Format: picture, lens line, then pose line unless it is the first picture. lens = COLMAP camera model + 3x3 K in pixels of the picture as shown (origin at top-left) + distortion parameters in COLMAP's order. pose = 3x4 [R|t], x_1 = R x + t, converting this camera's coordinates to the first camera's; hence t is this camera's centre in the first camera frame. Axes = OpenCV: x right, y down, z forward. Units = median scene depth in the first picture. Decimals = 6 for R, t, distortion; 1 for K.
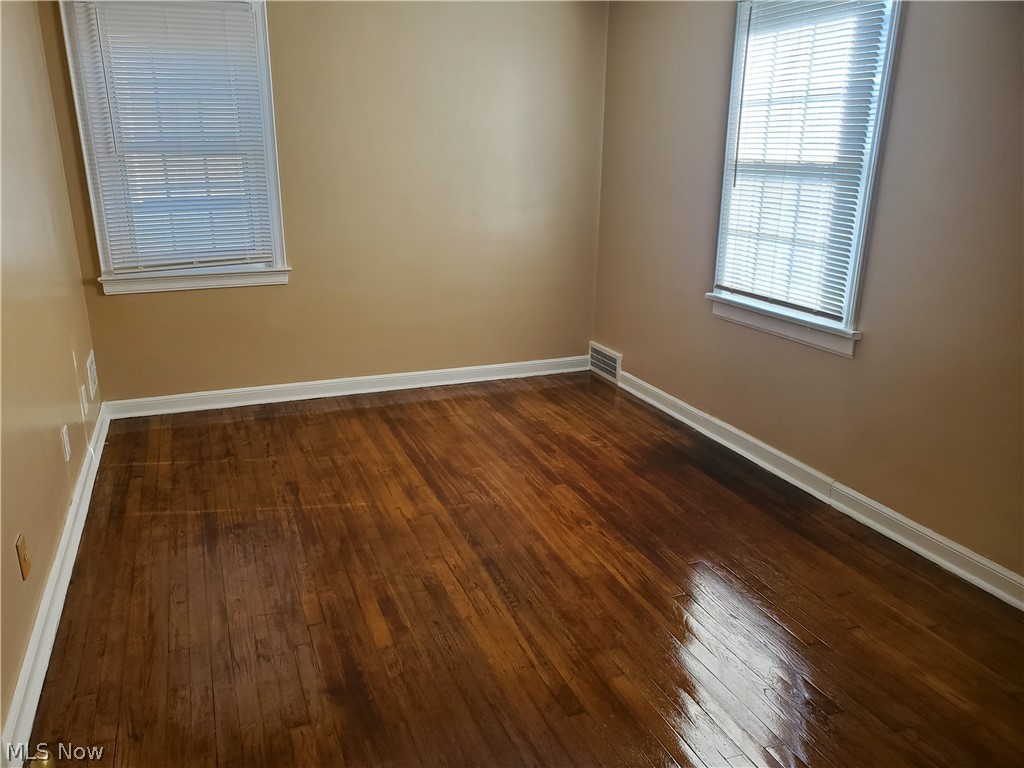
lens RADIAL K [[773.3, 0, 512.0], [0, 773.3, 384.0], [0, 0, 1]] dist [0.109370, -0.123689]
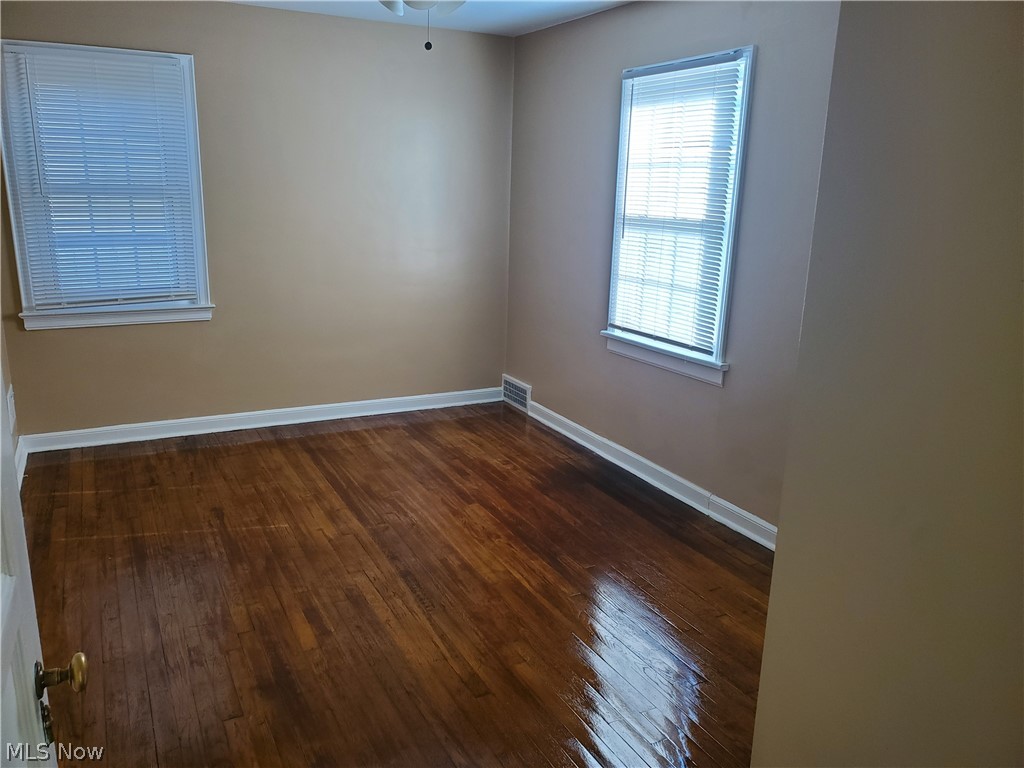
lens RADIAL K [[773.3, 0, 512.0], [0, 773.3, 384.0], [0, 0, 1]] dist [0.109370, -0.123689]
pose [[0.994648, -0.005096, 0.103195, 0.005751], [0.009769, 0.998947, -0.044836, 0.011979], [-0.102858, 0.045604, 0.993650, -0.112922]]
